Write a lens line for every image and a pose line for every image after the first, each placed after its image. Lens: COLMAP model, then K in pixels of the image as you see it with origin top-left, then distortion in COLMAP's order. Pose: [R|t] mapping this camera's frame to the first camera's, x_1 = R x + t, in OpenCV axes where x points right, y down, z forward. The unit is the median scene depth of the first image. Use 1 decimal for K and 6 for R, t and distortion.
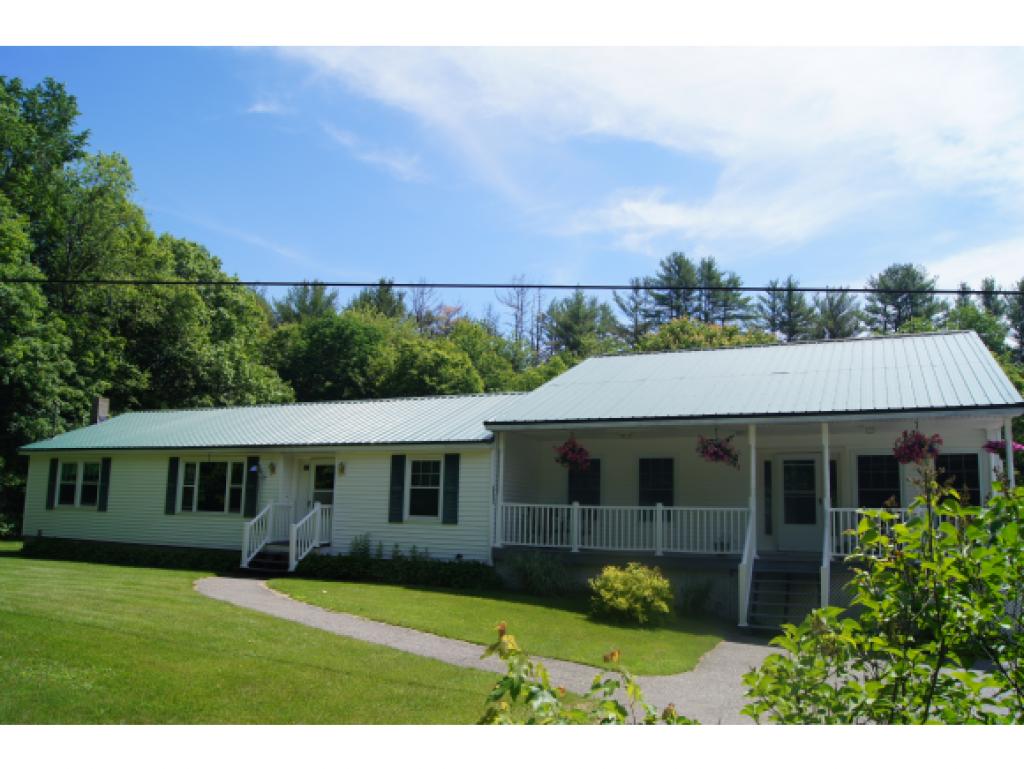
lens RADIAL K [[819.3, 0, 511.2], [0, 819.3, 396.3], [0, 0, 1]] dist [-0.077712, 0.008366]
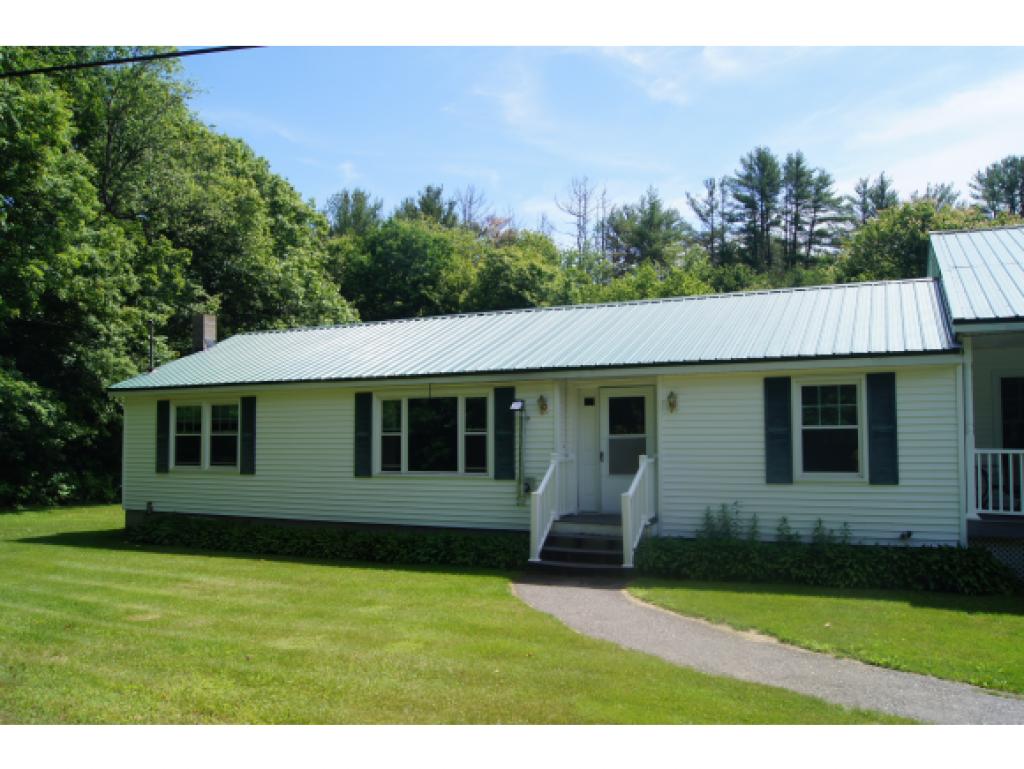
lens RADIAL K [[837.5, 0, 512.0], [0, 837.5, 396.5], [0, 0, 1]] dist [-0.076238, 0.001926]
pose [[0.999591, -0.028546, -0.001725, -0.156391], [0.028585, 0.995538, 0.089927, 0.010345], [-0.000849, -0.089940, 0.995947, 0.163156]]
